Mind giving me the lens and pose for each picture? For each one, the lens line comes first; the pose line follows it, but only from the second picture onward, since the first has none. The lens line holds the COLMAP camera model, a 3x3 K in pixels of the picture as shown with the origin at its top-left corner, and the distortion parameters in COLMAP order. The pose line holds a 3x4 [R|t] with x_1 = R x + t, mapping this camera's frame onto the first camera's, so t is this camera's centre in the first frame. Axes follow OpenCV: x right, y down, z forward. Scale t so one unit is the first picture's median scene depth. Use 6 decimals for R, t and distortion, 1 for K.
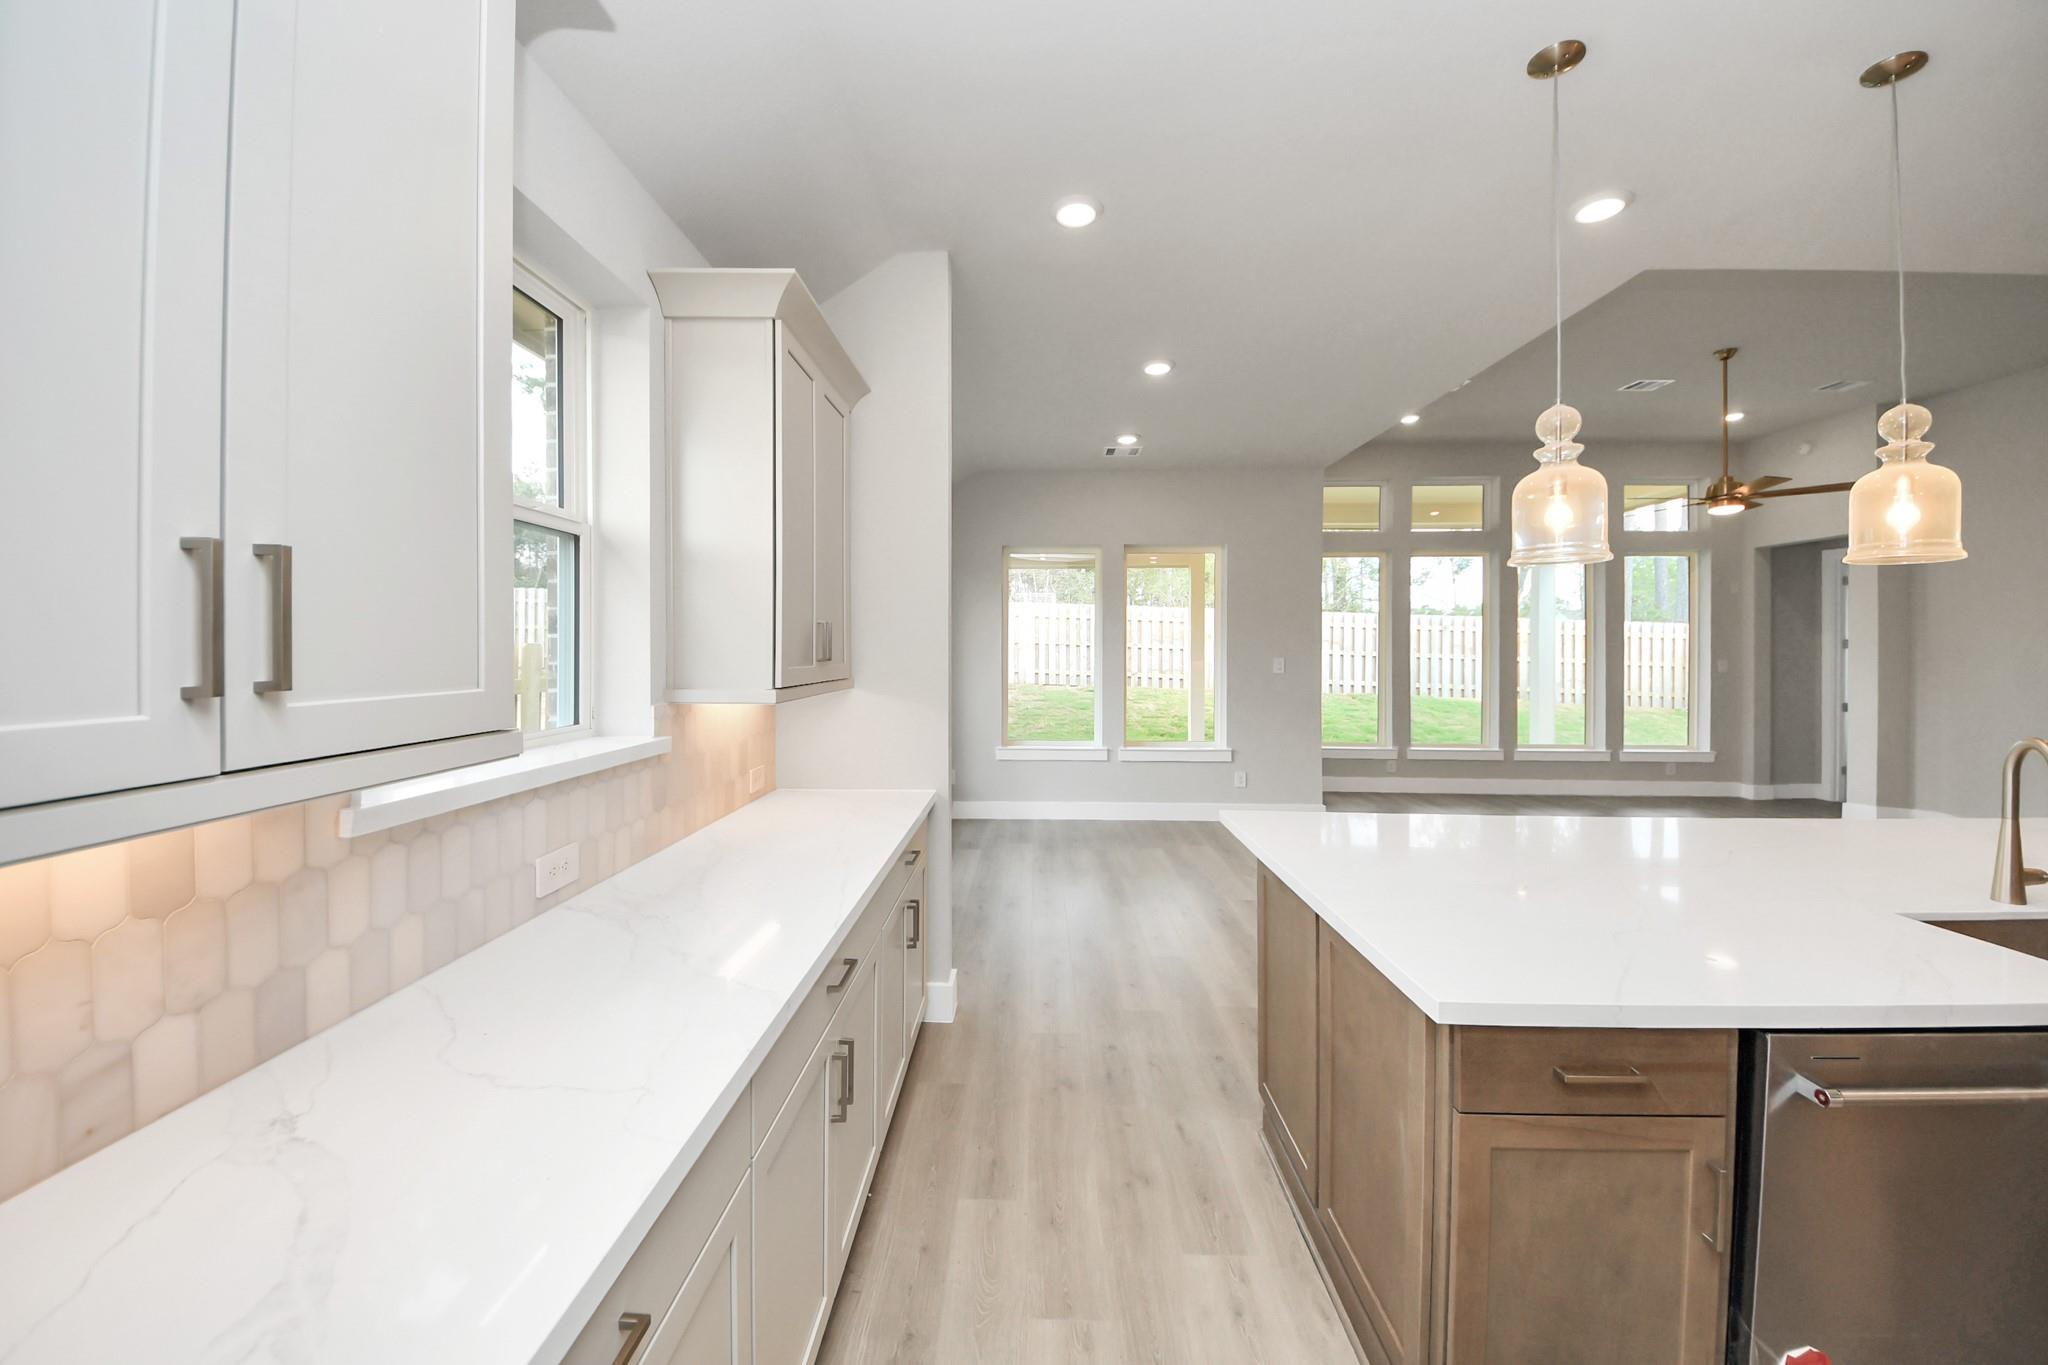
lens RADIAL K [[729.5, 0, 1014.8], [0, 729.5, 648.7], [0, 0, 1]] dist [0.007888, -0.007683]
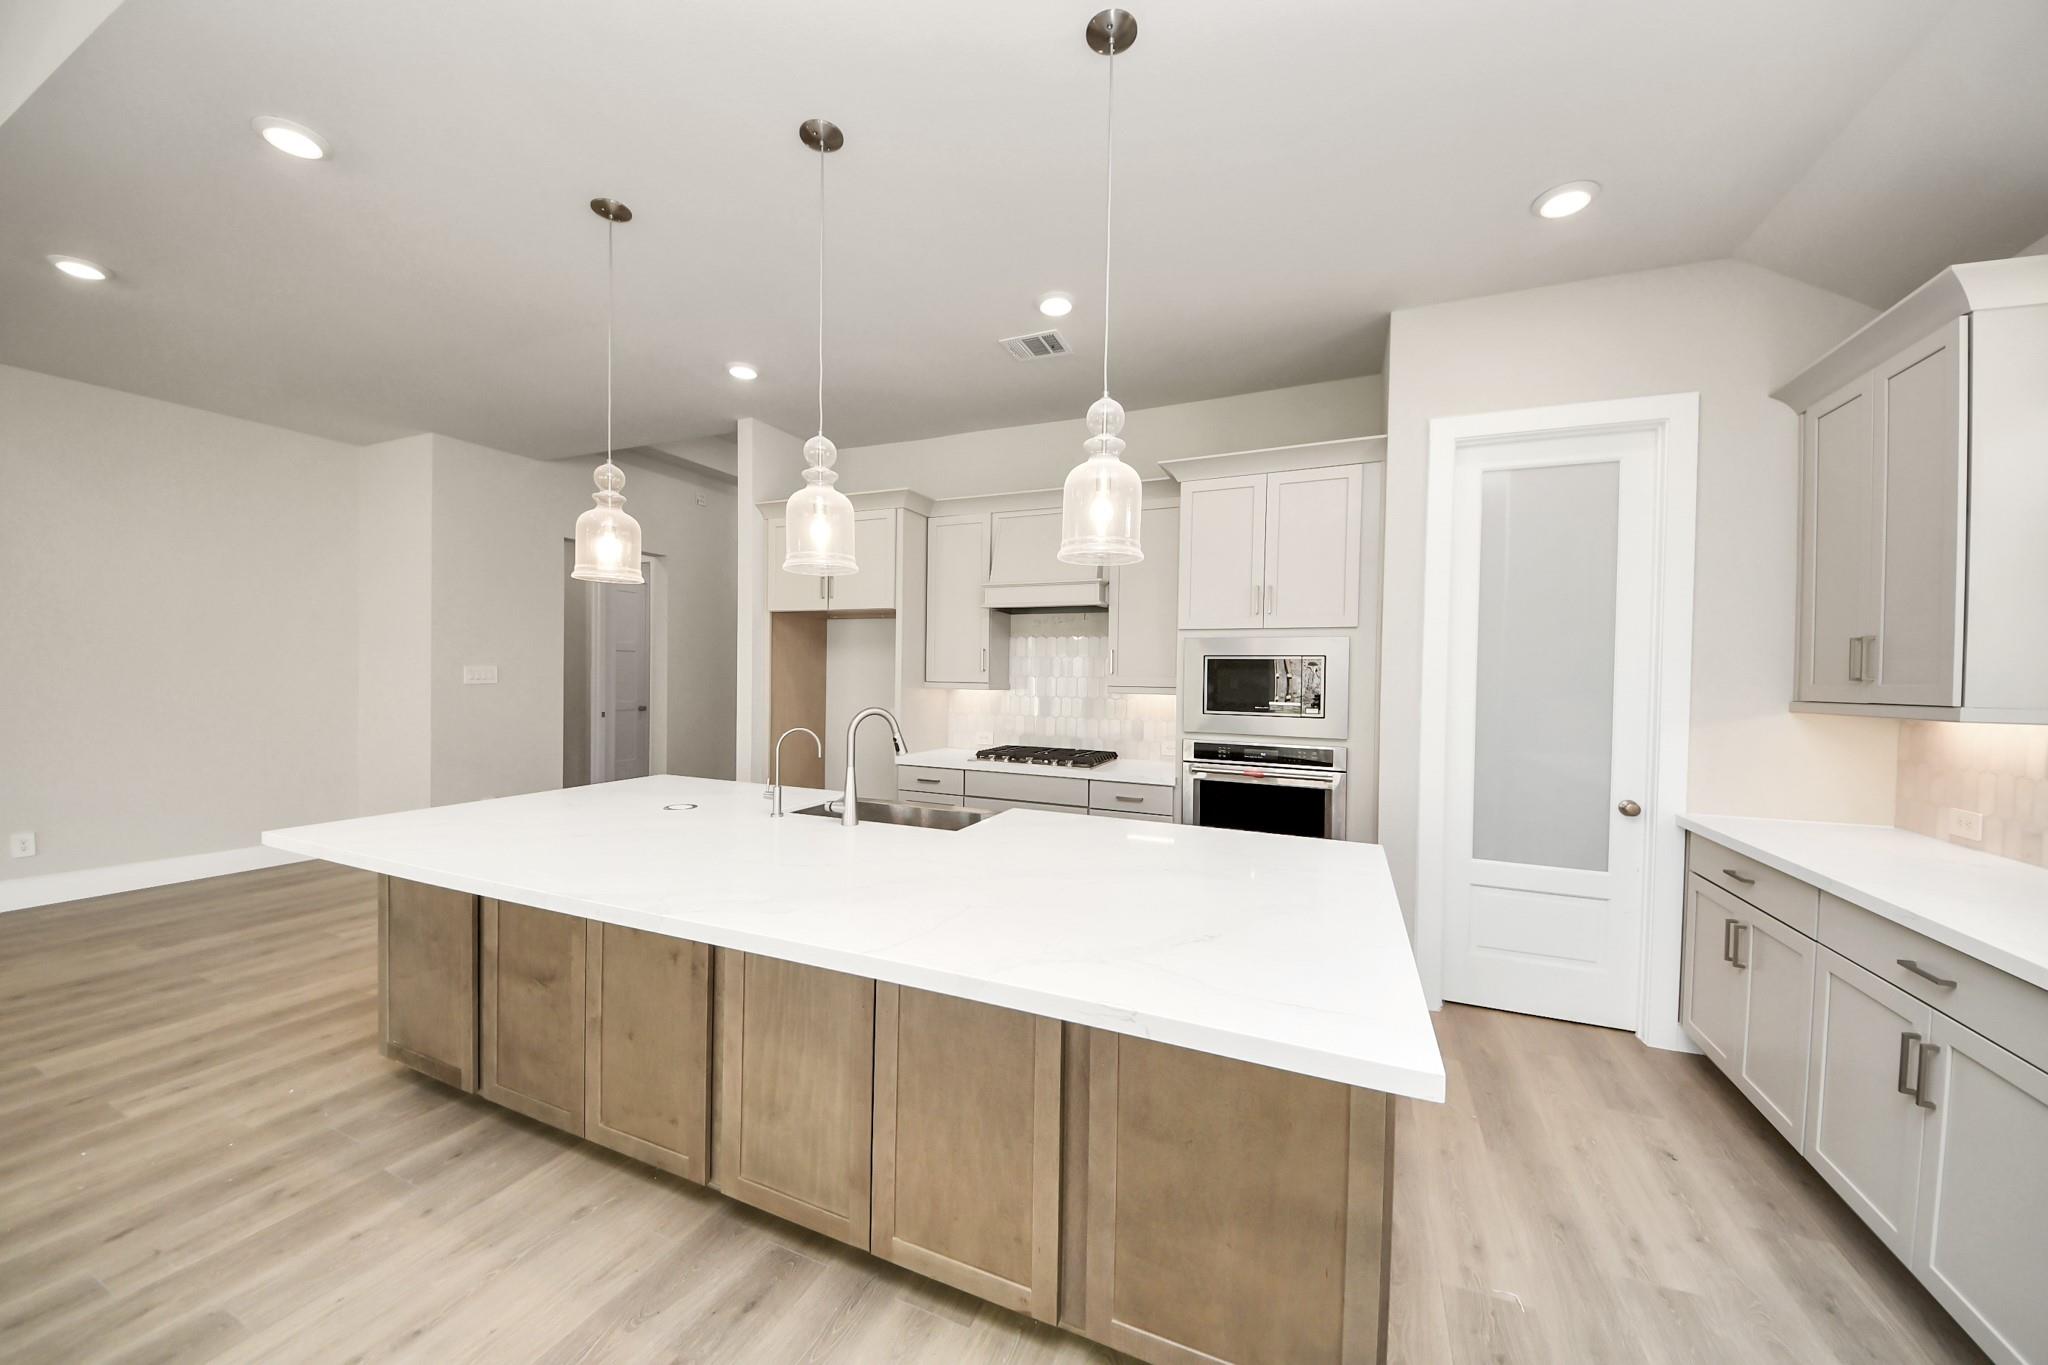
lens RADIAL K [[729.5, 0, 1025.8], [0, 729.5, 678.5], [0, 0, 1]] dist [0.007888, -0.007683]
pose [[-0.929799, -0.022510, 0.367379, 0.266305], [-0.020931, 0.999747, 0.008282, 0.020561], [-0.367473, 0.000011, -0.930034, 1.099099]]
